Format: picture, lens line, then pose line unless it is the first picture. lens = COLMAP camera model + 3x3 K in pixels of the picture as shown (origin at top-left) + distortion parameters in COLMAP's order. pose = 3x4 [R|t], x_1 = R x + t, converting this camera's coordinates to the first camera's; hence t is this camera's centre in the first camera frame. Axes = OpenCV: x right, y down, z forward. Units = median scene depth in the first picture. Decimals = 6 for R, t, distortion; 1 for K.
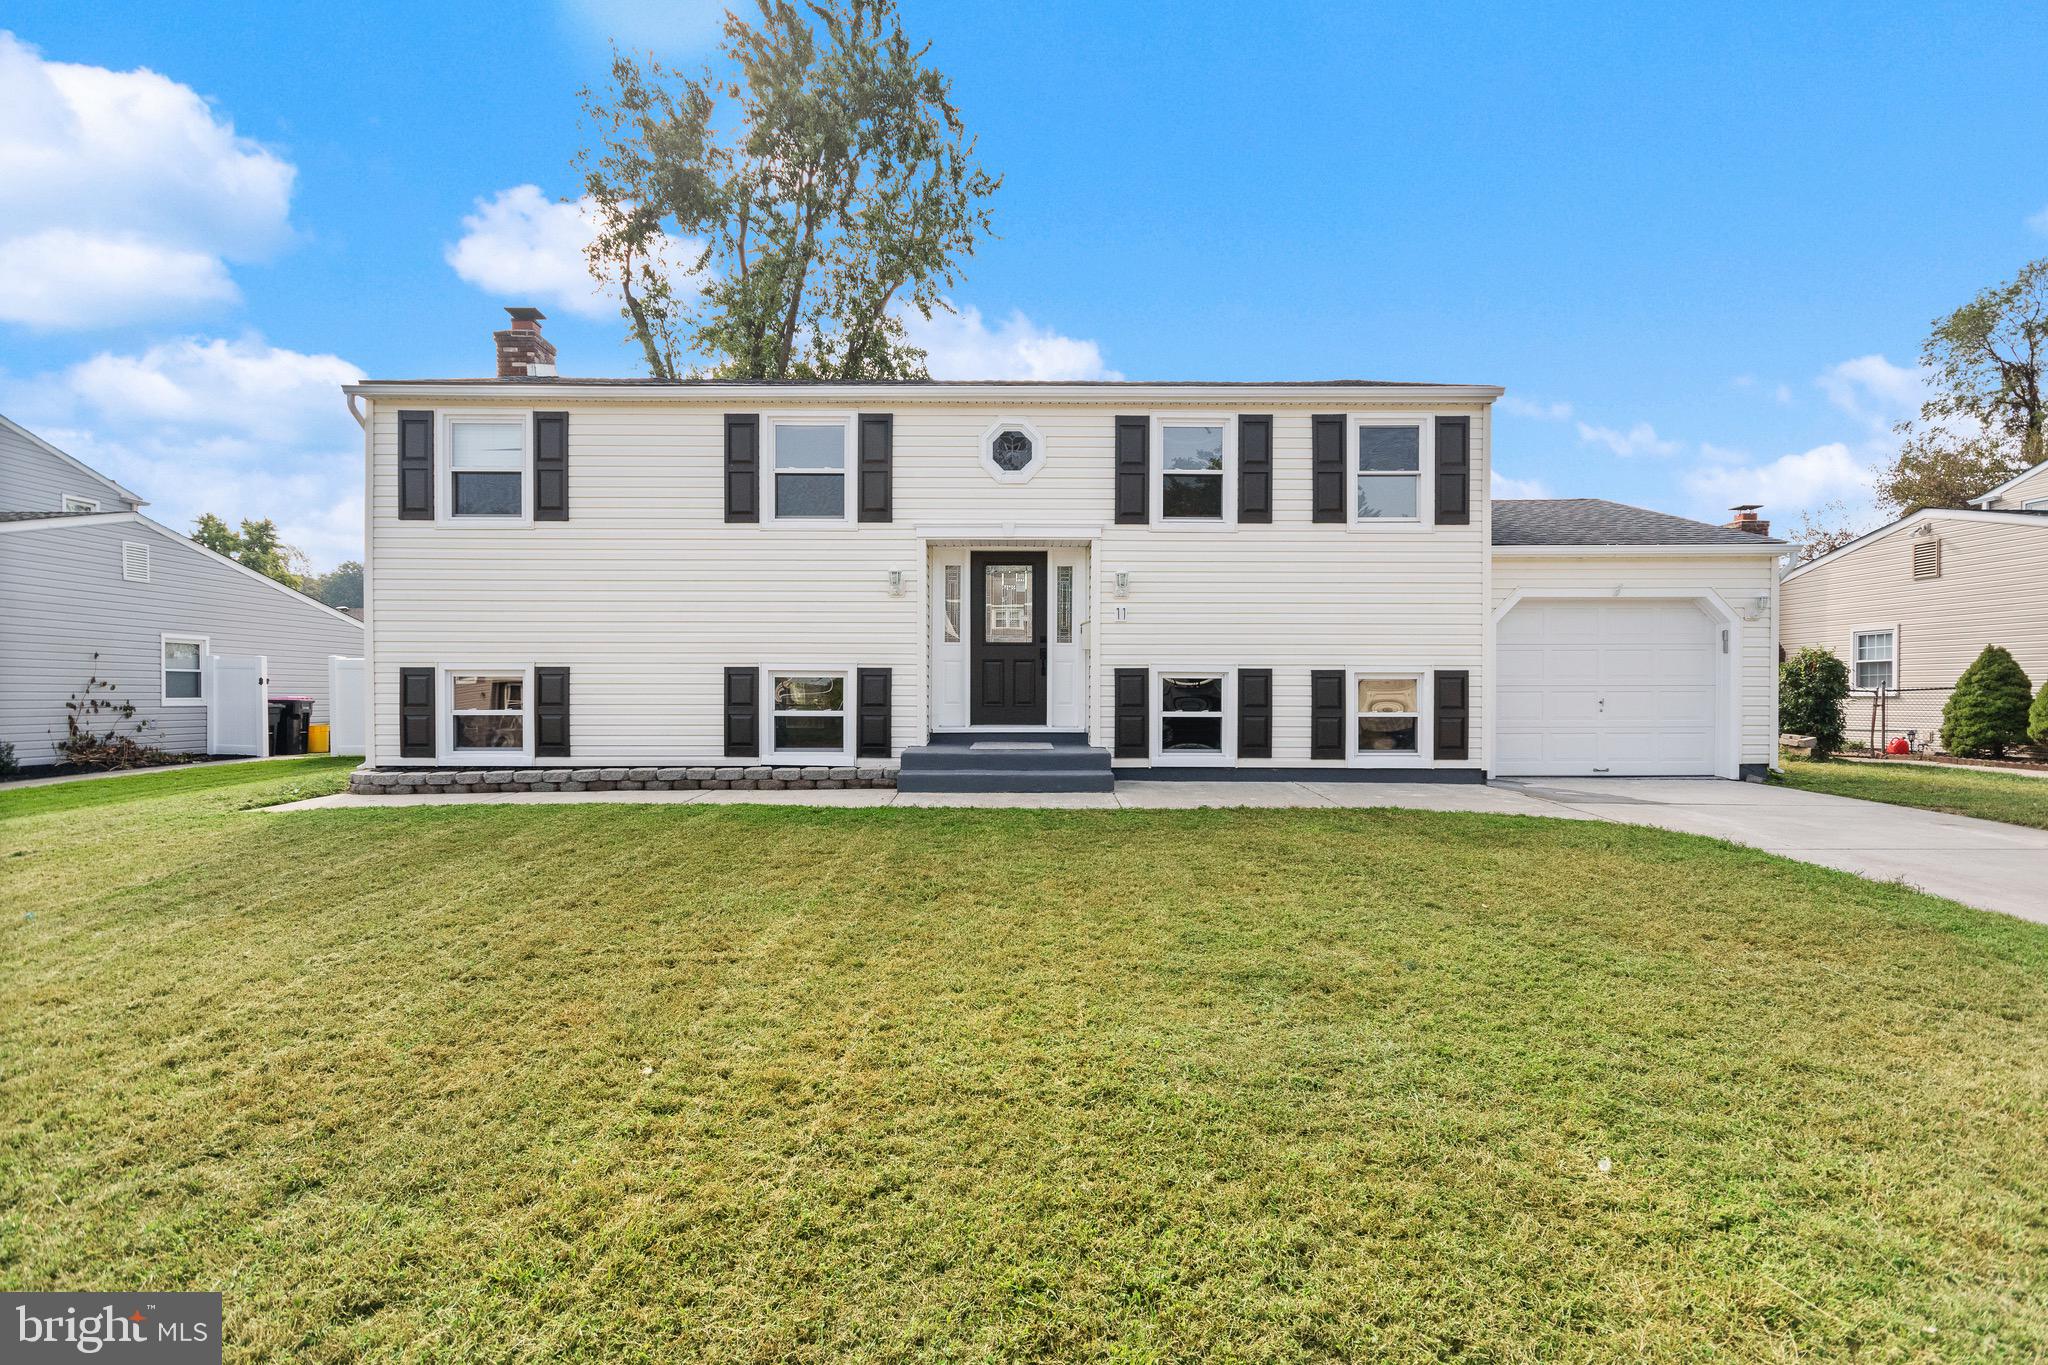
lens RADIAL K [[942.3, 0, 1024.0], [0, 942.3, 682.5], [0, 0, 1]] dist [0.001056, 0.000130]
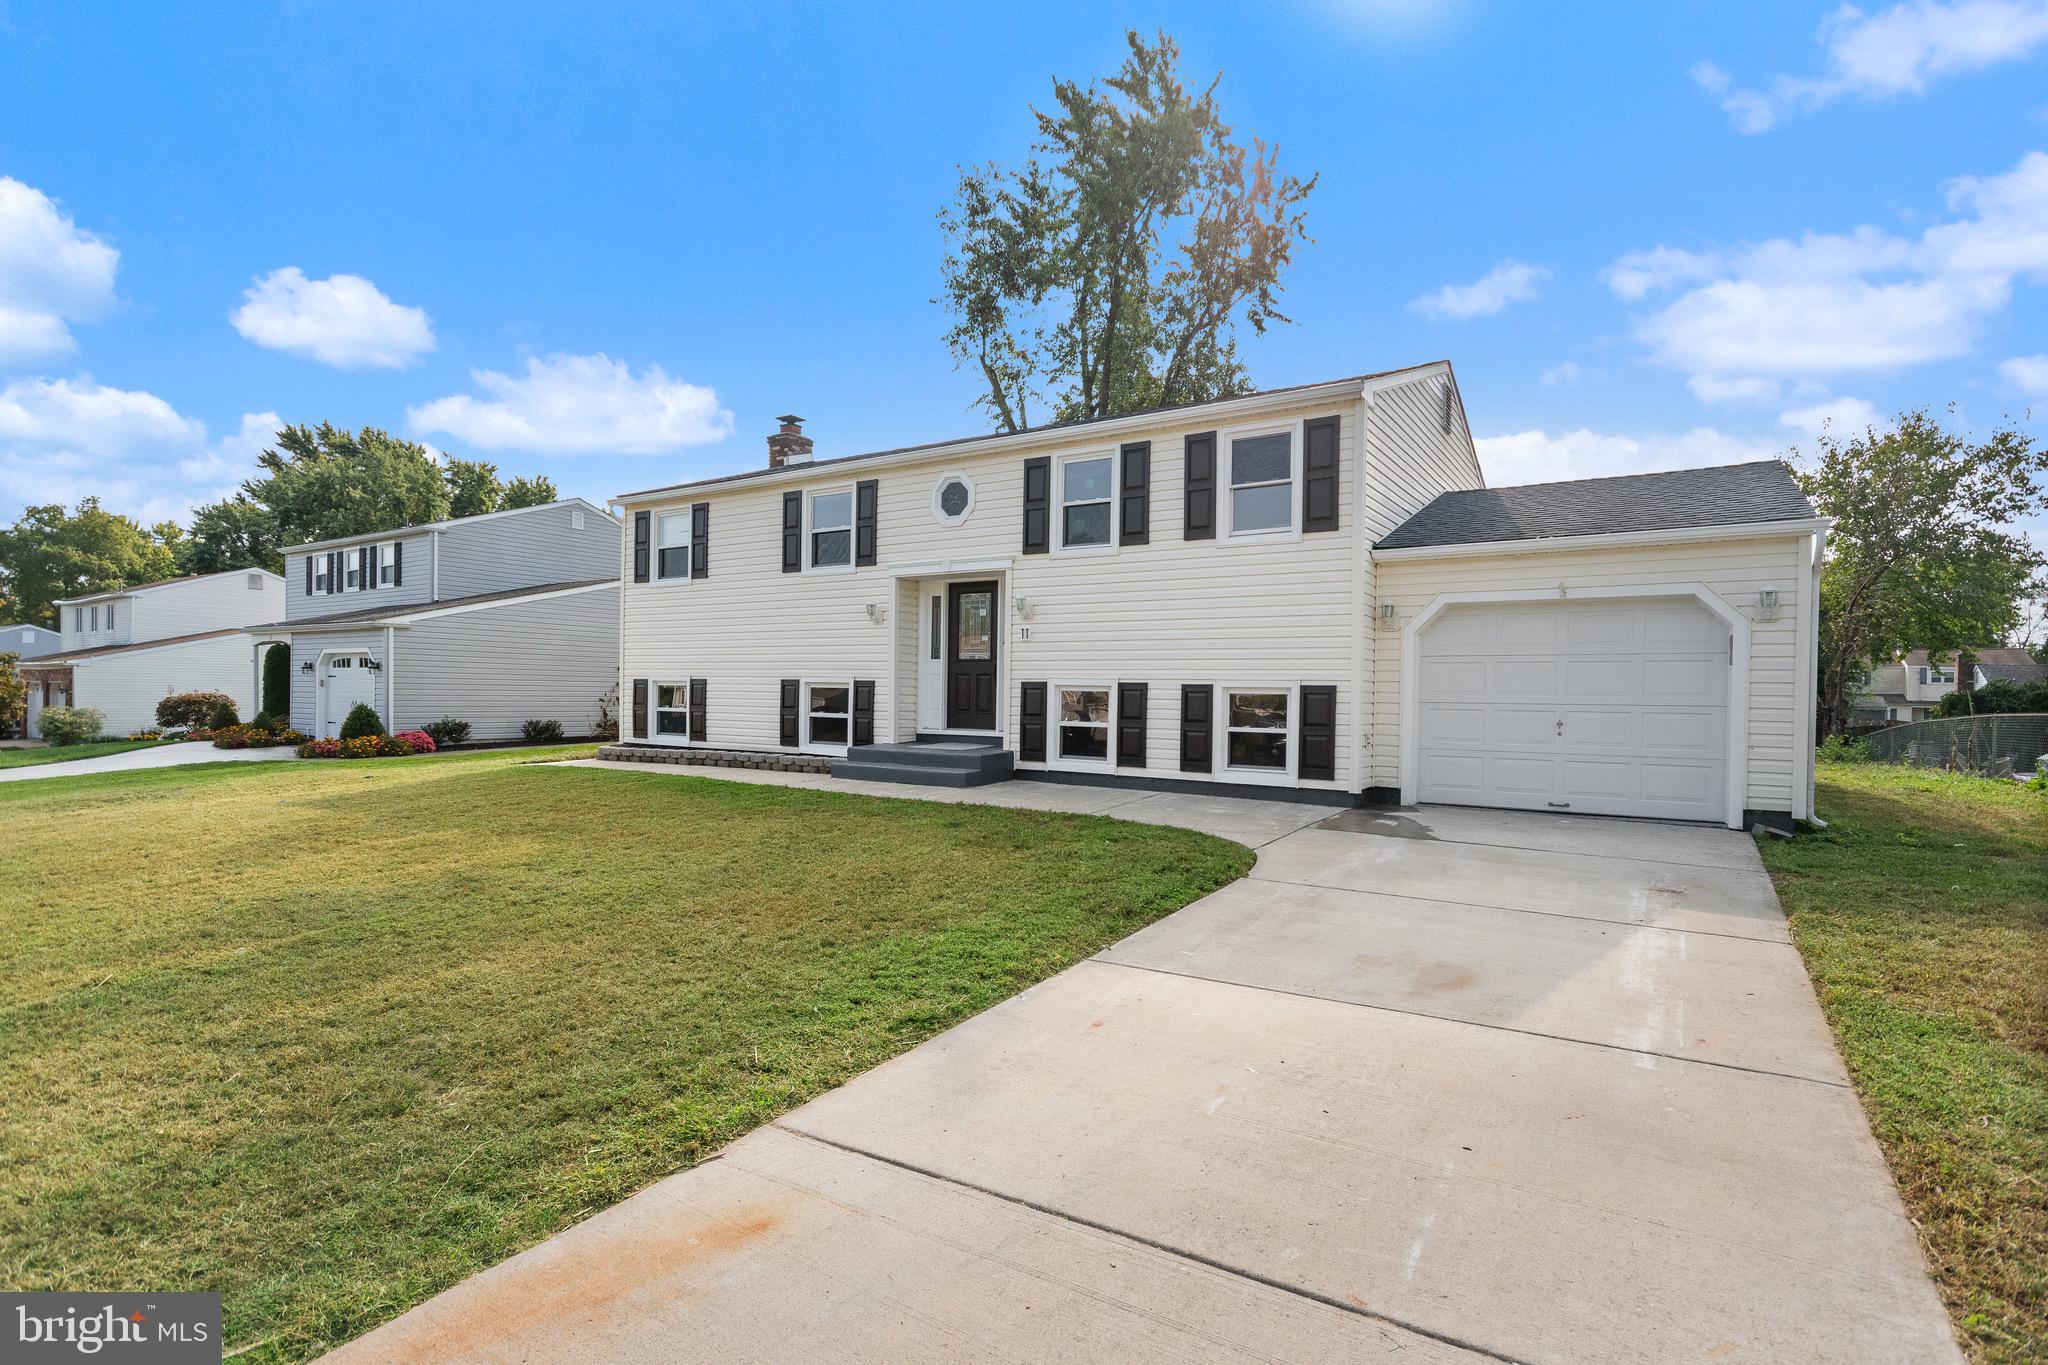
lens RADIAL K [[994.6, 0, 1024.0], [0, 994.6, 682.5], [0, 0, 1]] dist [-0.000952, -0.000132]
pose [[0.833186, 0.004306, -0.552976, 0.758585], [-0.014084, 0.999811, -0.013435, 0.001938], [0.552813, 0.018982, 0.833089, 0.004576]]
